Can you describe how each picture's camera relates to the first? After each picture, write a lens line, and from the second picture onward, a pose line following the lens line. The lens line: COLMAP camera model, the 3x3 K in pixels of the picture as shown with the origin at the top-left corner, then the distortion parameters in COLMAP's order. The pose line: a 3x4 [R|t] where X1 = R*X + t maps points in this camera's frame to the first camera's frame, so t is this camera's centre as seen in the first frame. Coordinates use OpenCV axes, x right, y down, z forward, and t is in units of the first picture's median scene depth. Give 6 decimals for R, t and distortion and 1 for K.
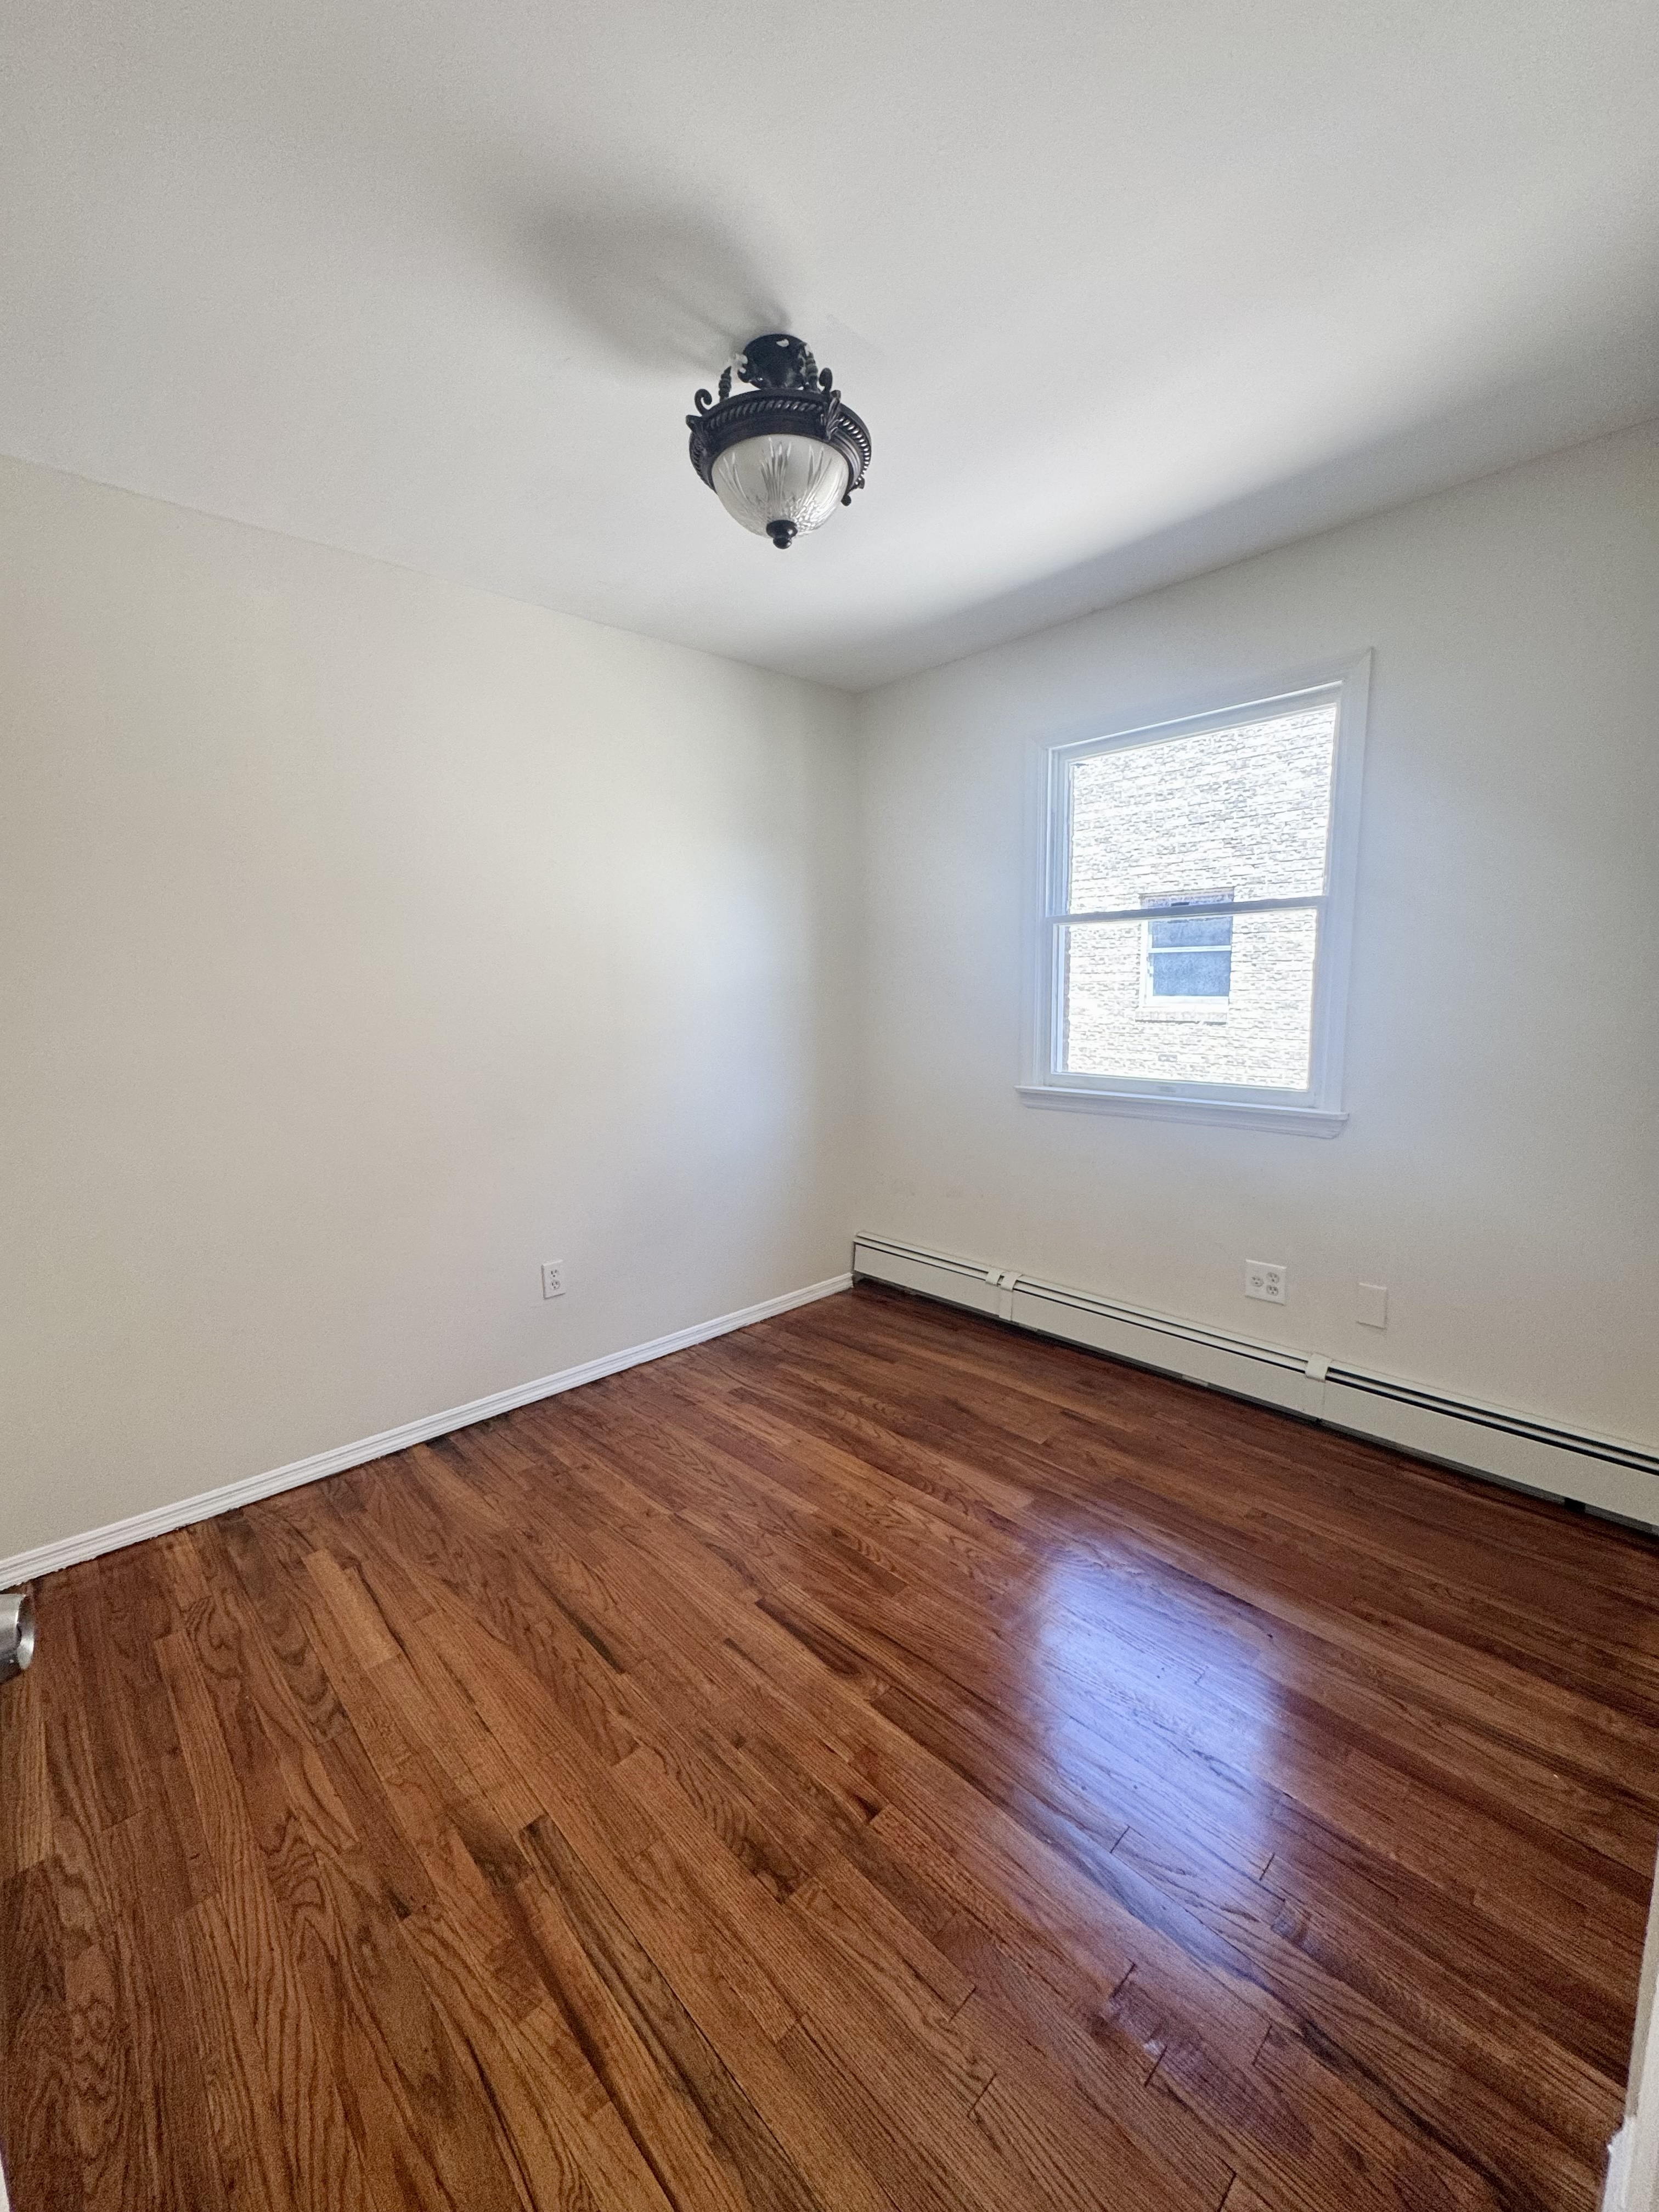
lens RADIAL K [[876.8, 0, 829.5], [0, 876.8, 1106.0], [0, 0, 1]] dist [-0.001471, 0.000631]
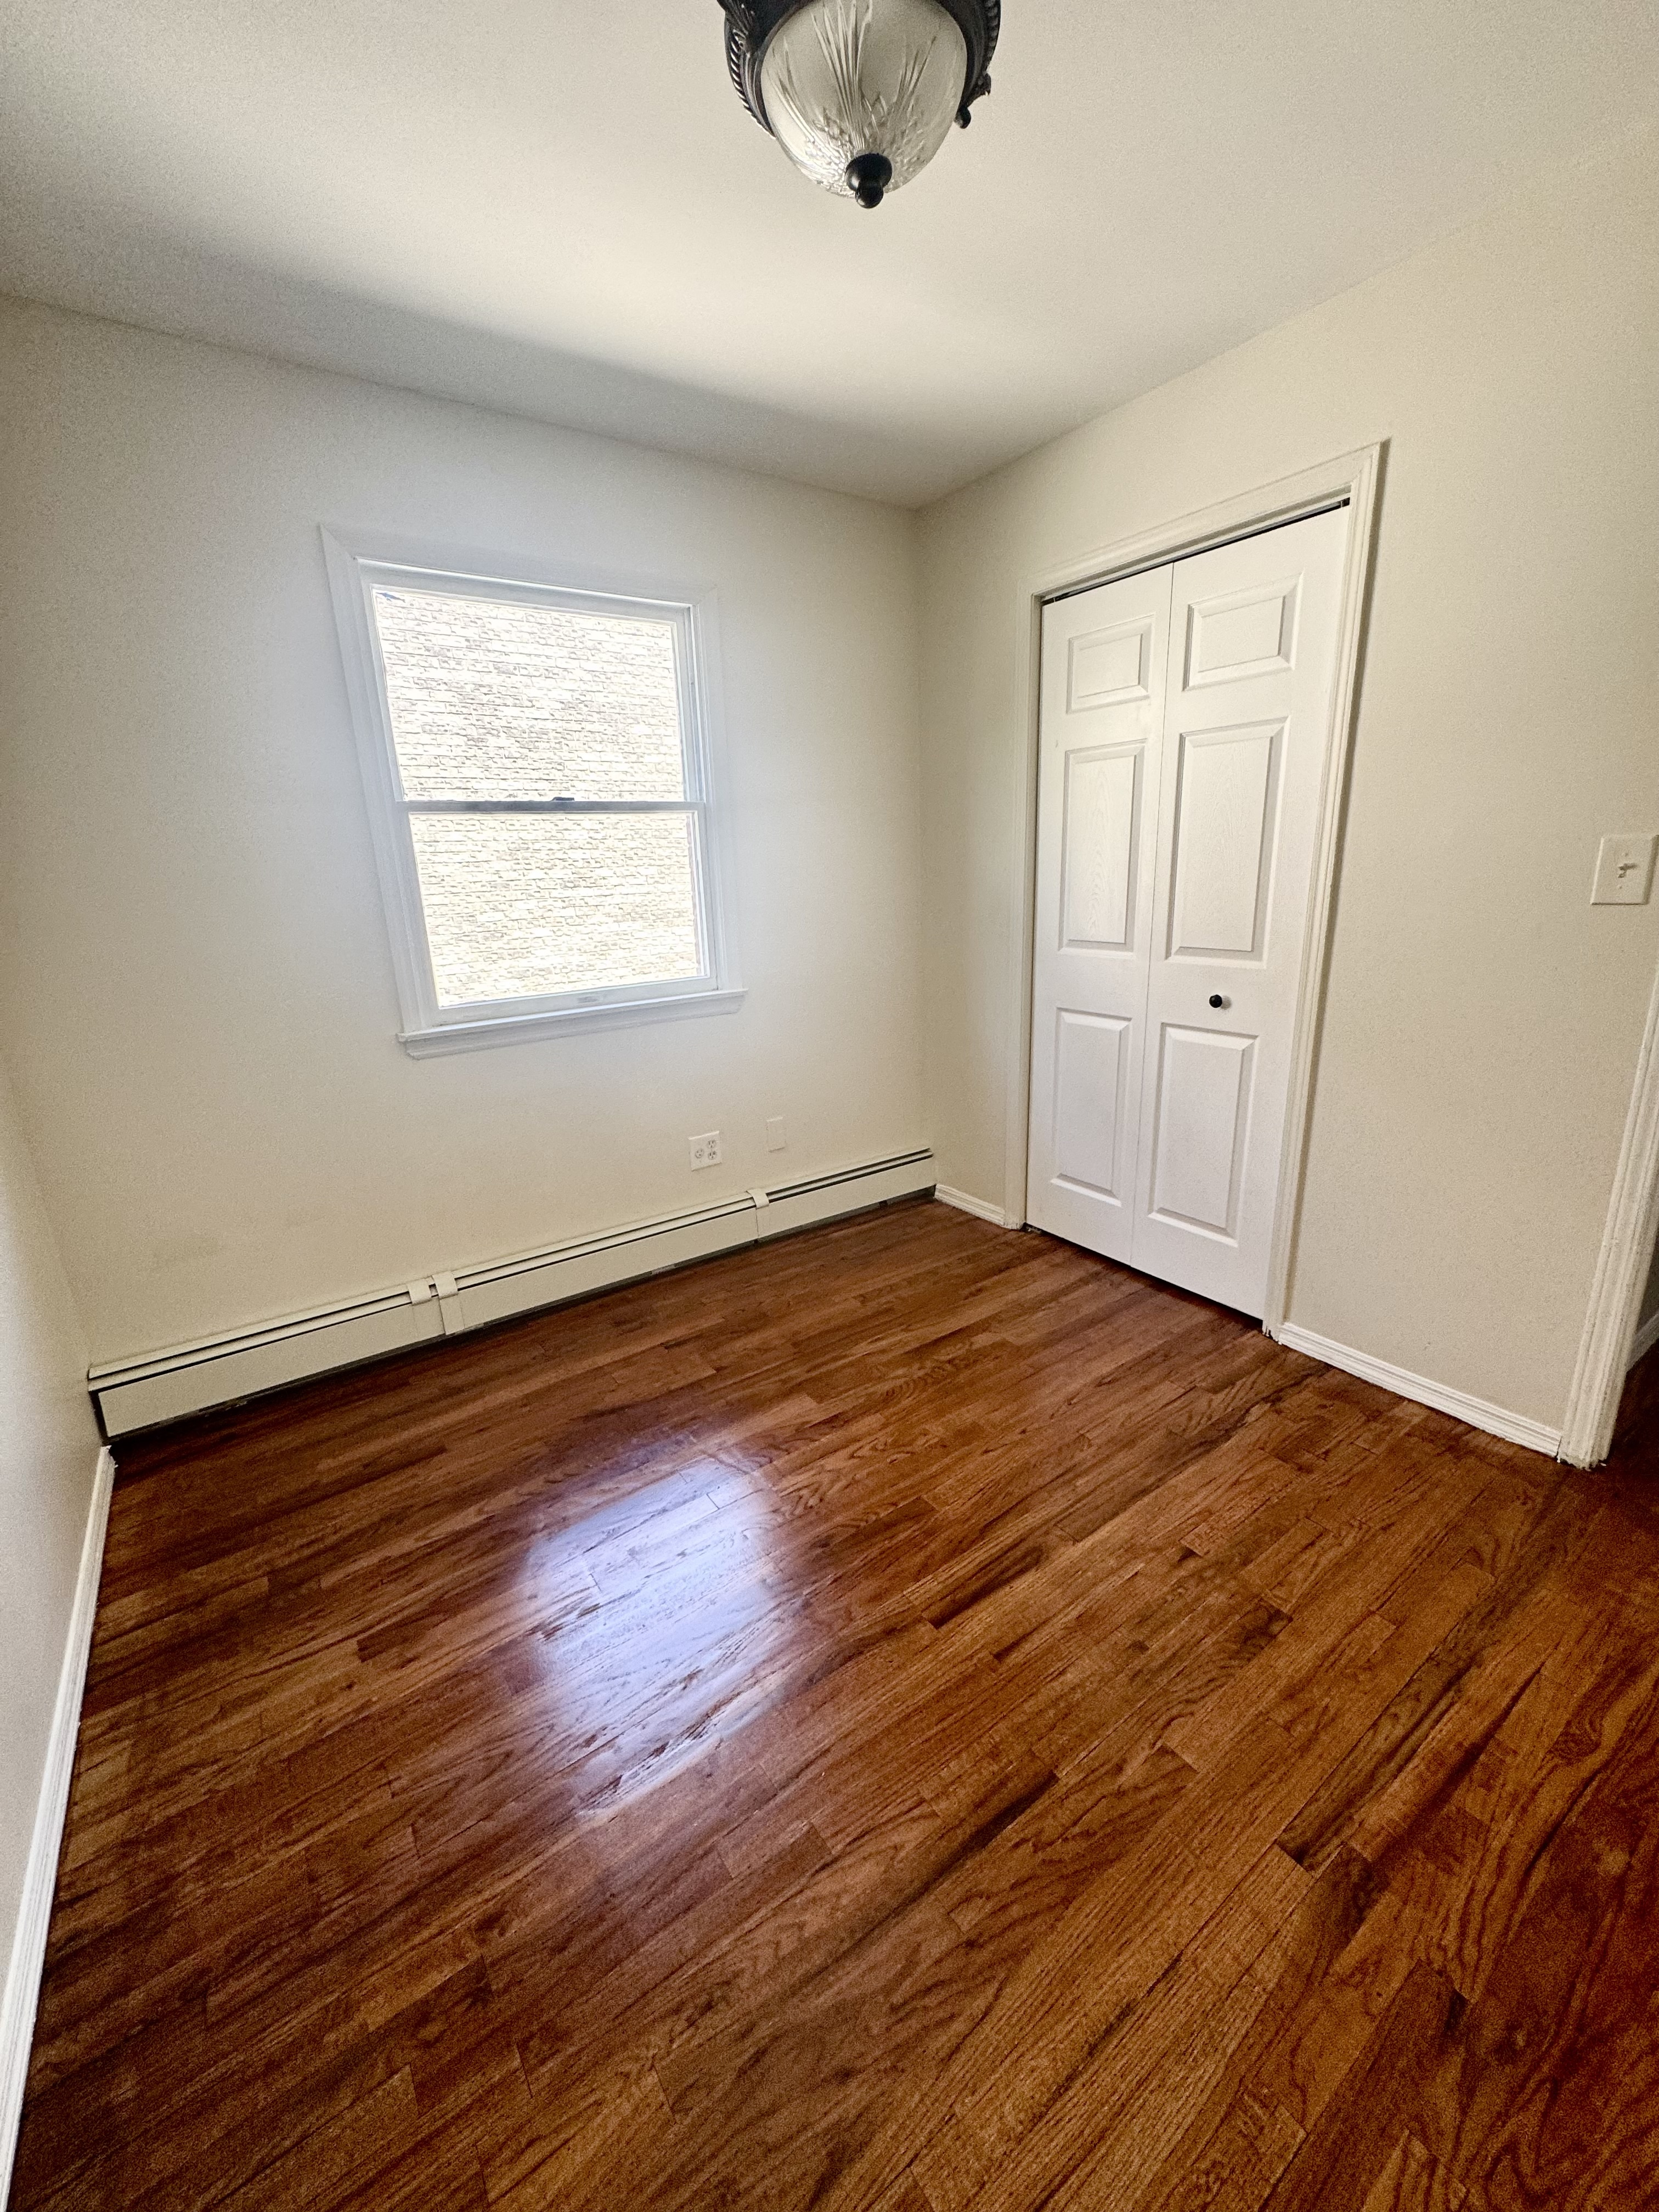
lens RADIAL K [[876.8, 0, 829.5], [0, 876.8, 1106.0], [0, 0, 1]] dist [-0.001471, 0.000631]
pose [[0.155472, -0.249570, 0.955795, -0.799519], [0.179980, 0.958522, 0.221006, -0.111823], [-0.971306, 0.137663, 0.193940, 0.902867]]
